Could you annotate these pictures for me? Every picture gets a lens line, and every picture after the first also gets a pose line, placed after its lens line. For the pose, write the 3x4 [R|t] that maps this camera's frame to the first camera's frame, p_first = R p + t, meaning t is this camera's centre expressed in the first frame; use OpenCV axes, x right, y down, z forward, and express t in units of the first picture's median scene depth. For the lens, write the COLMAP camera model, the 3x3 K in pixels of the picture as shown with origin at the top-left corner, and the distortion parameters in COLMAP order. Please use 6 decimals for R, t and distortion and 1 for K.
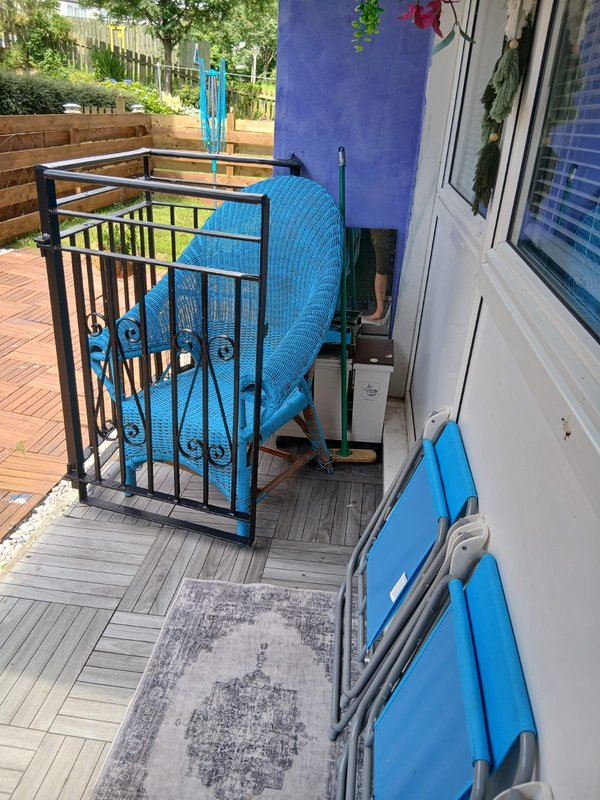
lens RADIAL K [[635.3, 0, 300.0], [0, 635.3, 400.0], [0, 0, 1]] dist [0.143620, -0.229075]
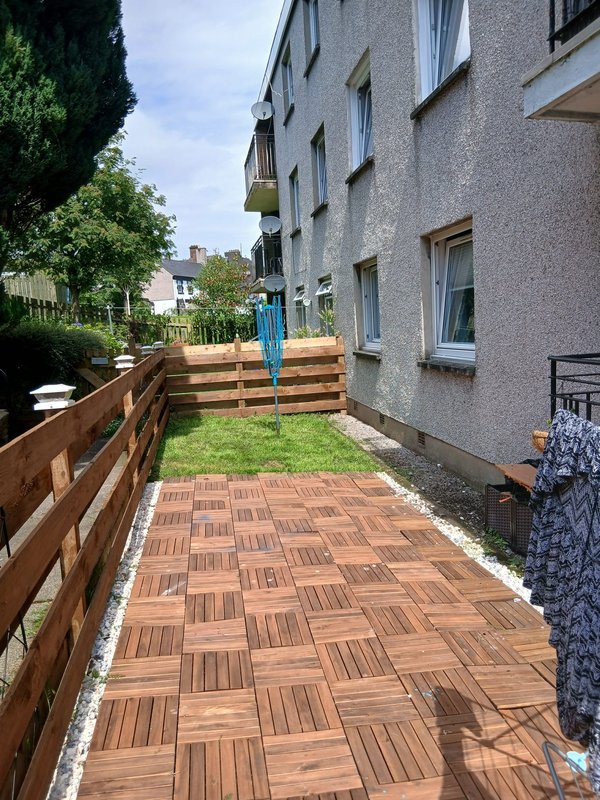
lens RADIAL K [[635.3, 0, 300.0], [0, 635.3, 400.0], [0, 0, 1]] dist [0.143620, -0.229075]
pose [[0.955249, -0.147943, 0.256148, -0.171548], [0.217157, 0.938722, -0.267663, -0.011739], [-0.200853, 0.311309, 0.928840, -0.011532]]
